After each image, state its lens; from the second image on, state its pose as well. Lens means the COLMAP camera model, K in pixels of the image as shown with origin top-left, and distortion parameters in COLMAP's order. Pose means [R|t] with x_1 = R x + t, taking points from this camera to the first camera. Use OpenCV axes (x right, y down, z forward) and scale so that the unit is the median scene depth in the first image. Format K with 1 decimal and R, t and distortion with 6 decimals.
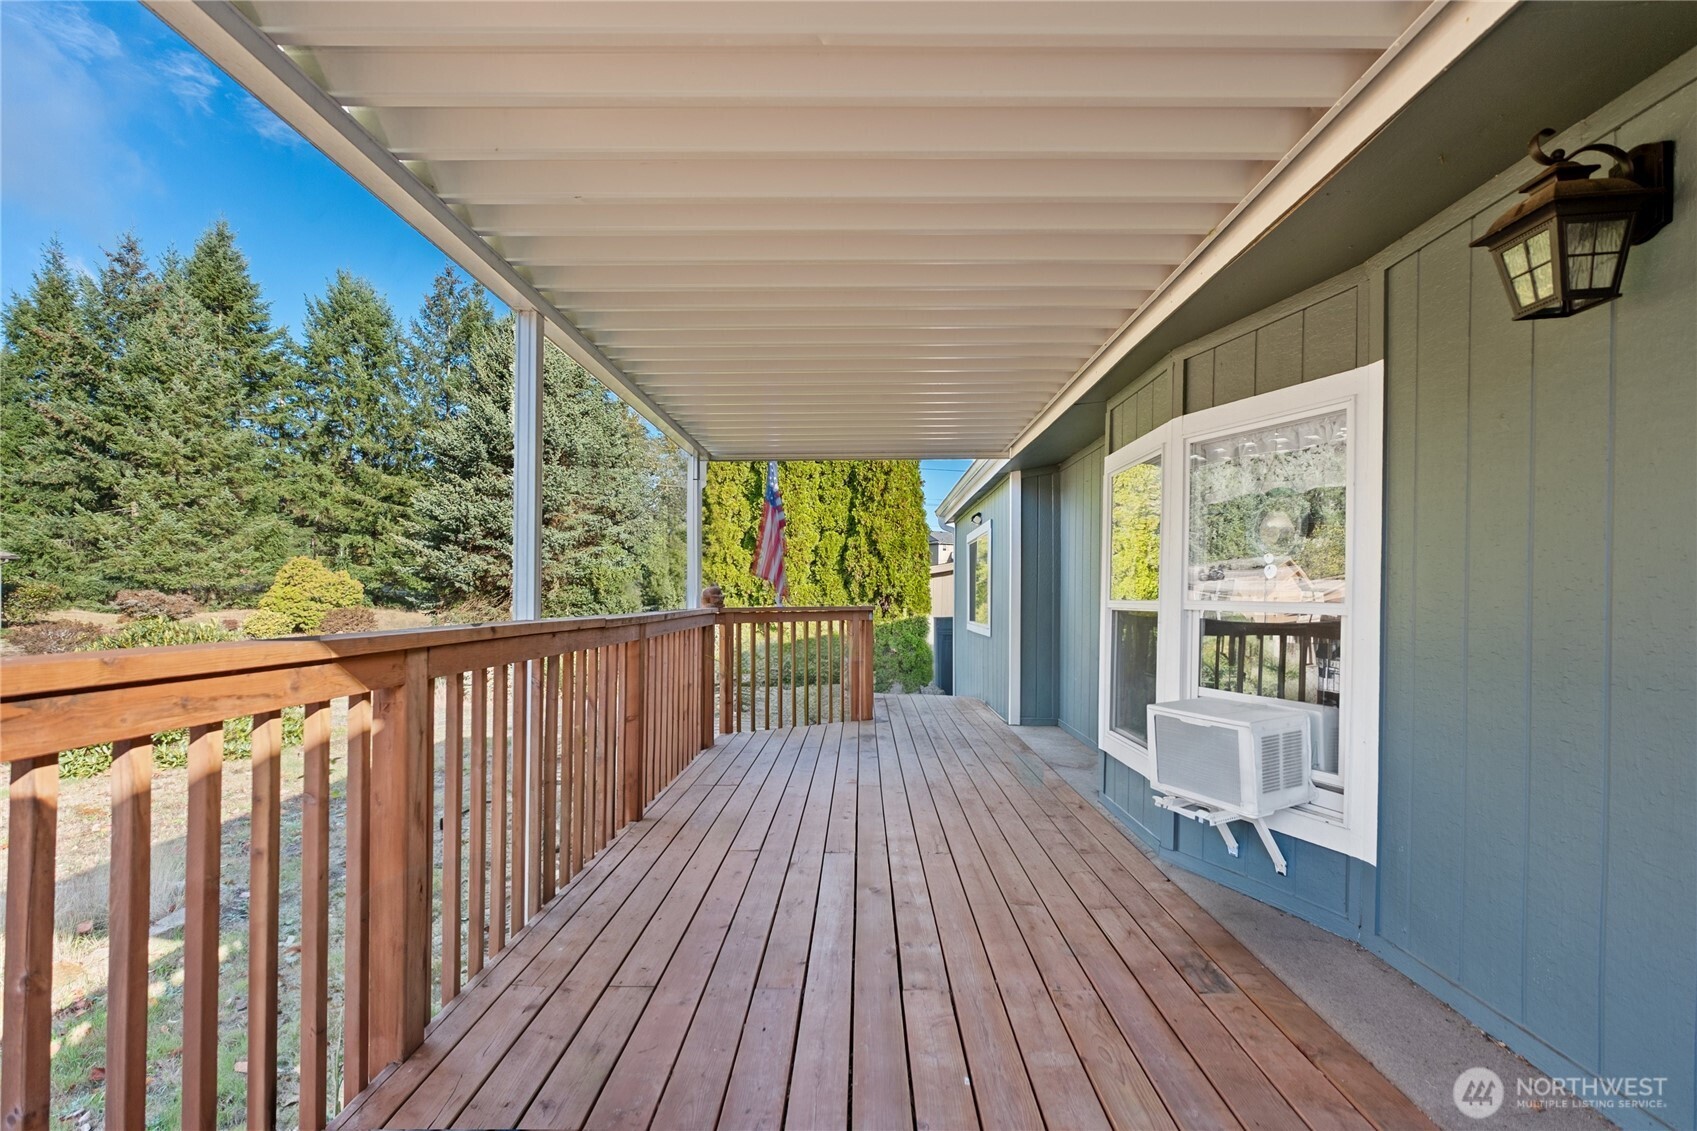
lens RADIAL K [[723.3, 0, 860.4], [0, 723.3, 579.4], [0, 0, 1]] dist [-0.002001, 0.000283]
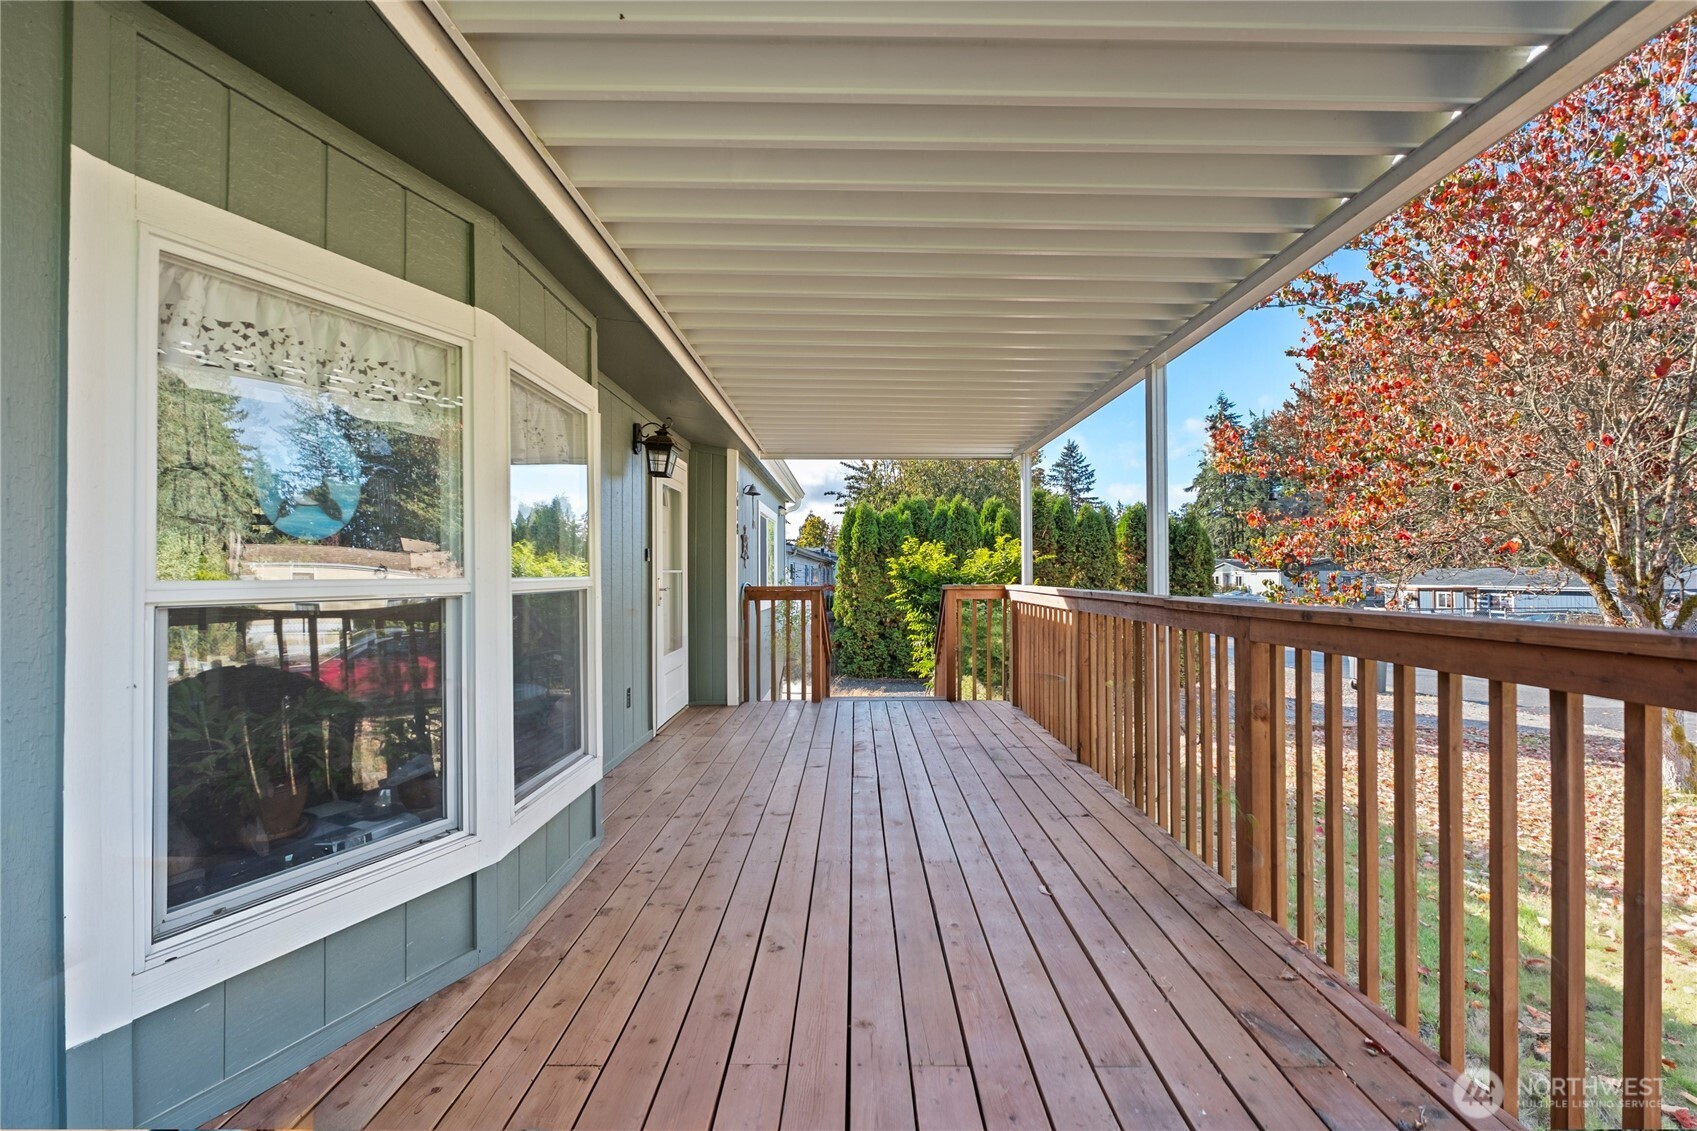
lens RADIAL K [[723.3, 0, 860.4], [0, 723.3, 579.4], [0, 0, 1]] dist [-0.002001, 0.000283]
pose [[-0.999756, -0.018528, -0.012063, 0.089937], [-0.018228, 0.999535, -0.024452, 0.053525], [0.012510, -0.024226, -0.999628, 1.937165]]
